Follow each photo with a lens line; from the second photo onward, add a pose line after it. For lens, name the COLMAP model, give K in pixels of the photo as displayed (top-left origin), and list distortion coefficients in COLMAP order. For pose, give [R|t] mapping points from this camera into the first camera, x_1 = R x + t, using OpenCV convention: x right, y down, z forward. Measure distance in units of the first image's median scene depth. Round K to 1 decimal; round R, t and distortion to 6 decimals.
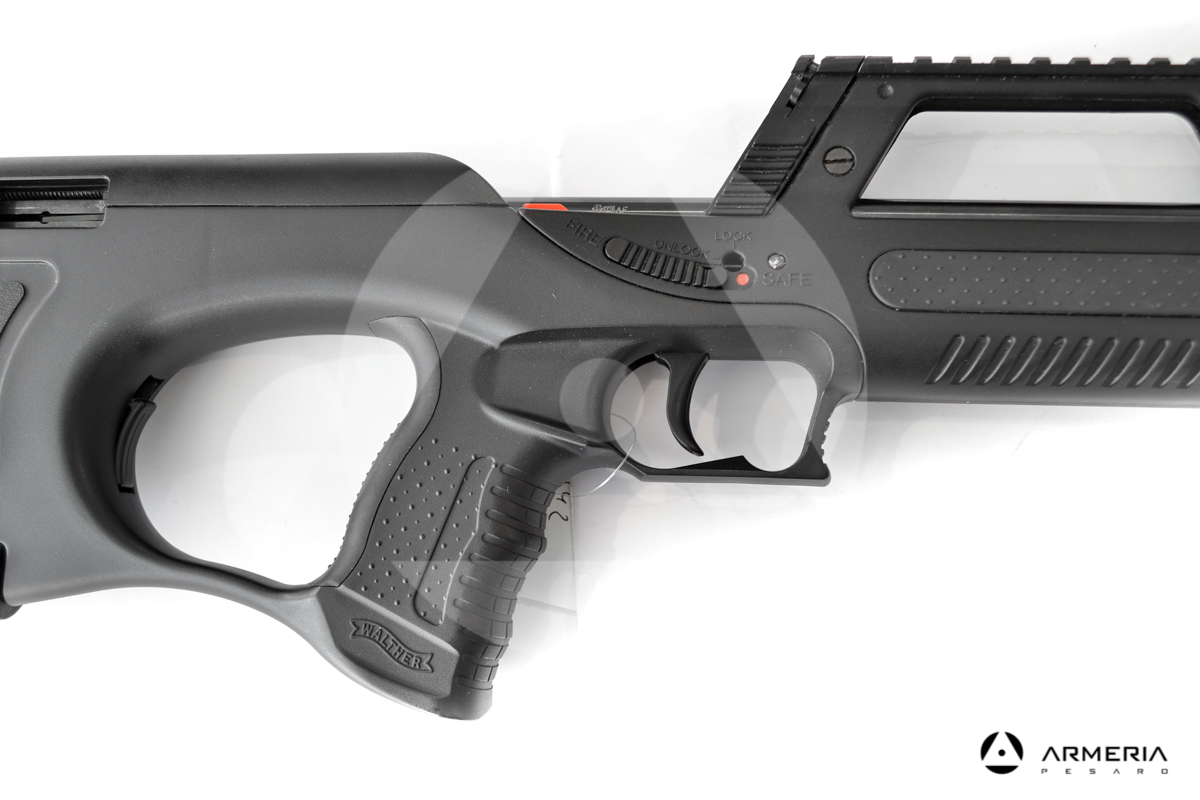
lens RADIAL K [[1134.3, 0, 600.0], [0, 1134.3, 400.0], [0, 0, 1]] dist [-0.008638, -0.158068]
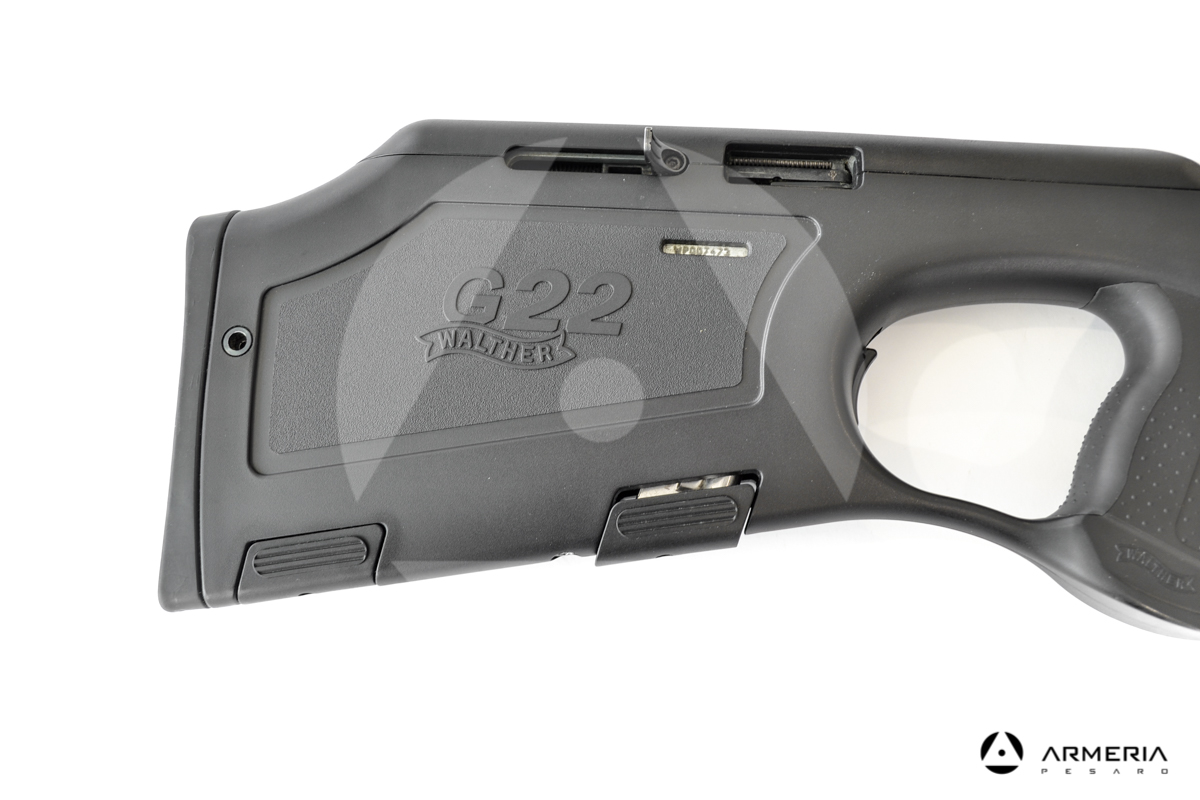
lens RADIAL K [[1134.3, 0, 600.0], [0, 1134.3, 400.0], [0, 0, 1]] dist [-0.008638, -0.158068]
pose [[0.998310, 0.050648, 0.028511, -0.739274], [-0.047519, 0.993713, -0.101373, 0.182666], [-0.033466, 0.099847, 0.994440, -0.085863]]
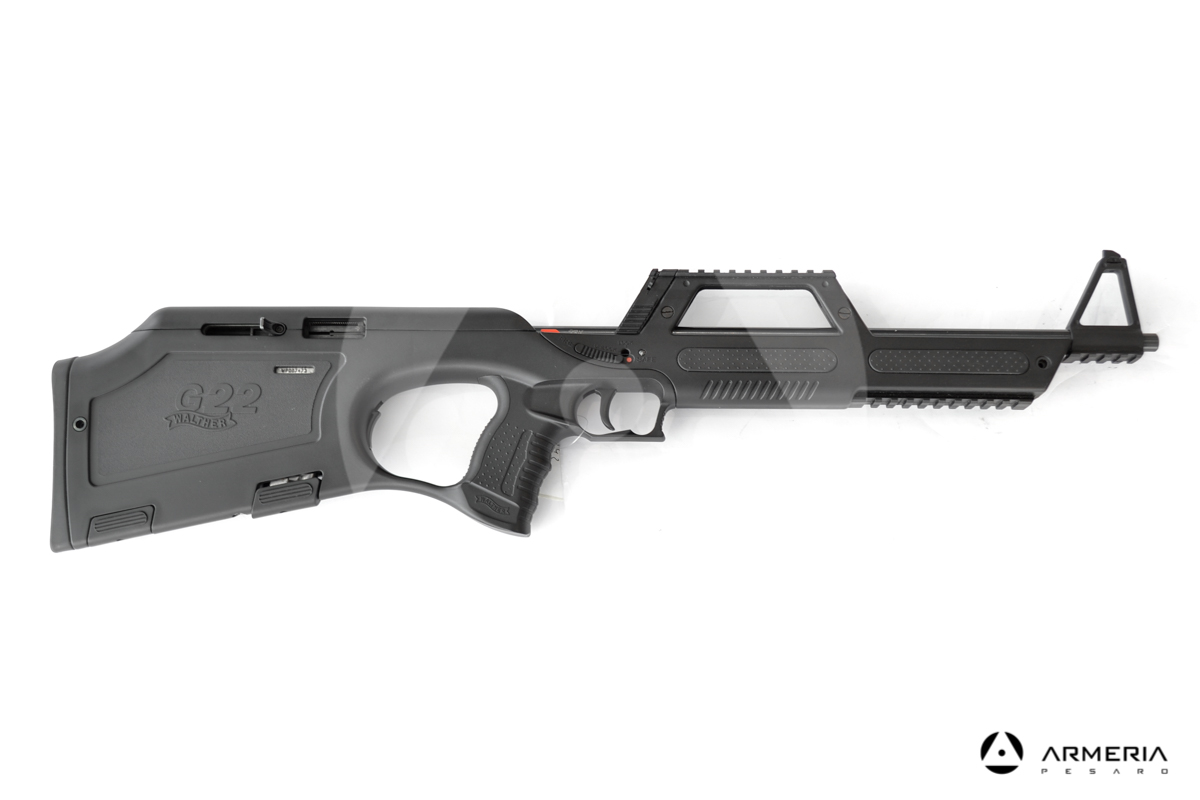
lens RADIAL K [[1476.5, 0, 600.0], [0, 1476.5, 400.0], [0, 0, 1]] dist [-0.009472, 0.015150]
pose [[0.997880, -0.007464, 0.064646, -0.150079], [0.011369, 0.998118, -0.060253, 0.177360], [-0.064075, 0.060861, 0.996088, -2.226403]]
